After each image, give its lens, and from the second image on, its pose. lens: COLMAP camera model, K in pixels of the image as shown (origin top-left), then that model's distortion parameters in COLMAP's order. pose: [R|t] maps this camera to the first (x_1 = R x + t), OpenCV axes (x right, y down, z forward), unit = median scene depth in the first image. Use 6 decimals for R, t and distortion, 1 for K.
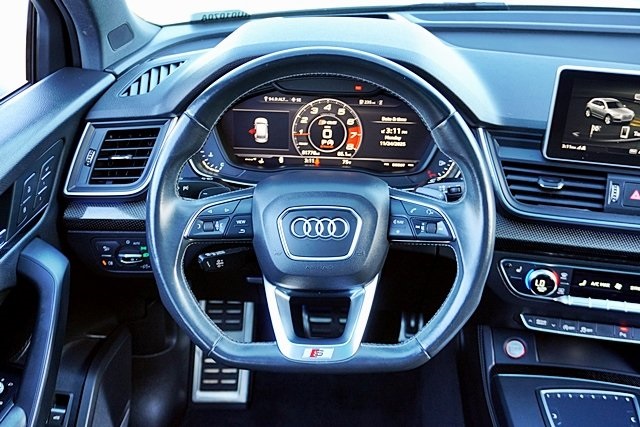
lens RADIAL K [[738.0, 0, 320.0], [0, 738.0, 213.5], [0, 0, 1]] dist [0.012962, -0.002012]
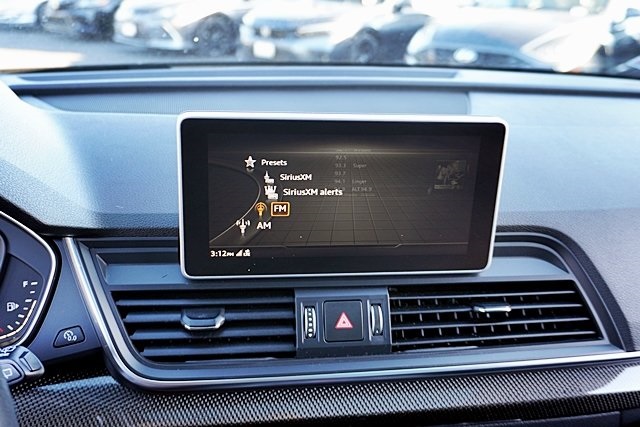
lens RADIAL K [[629.3, 0, 320.0], [0, 629.3, 213.5], [0, 0, 1]] dist [0.006036, 0.017713]
pose [[0.944477, -0.102475, 0.312190, 0.238560], [0.140012, 0.985063, -0.100242, -0.056568], [-0.297255, 0.138386, 0.944716, 0.473342]]
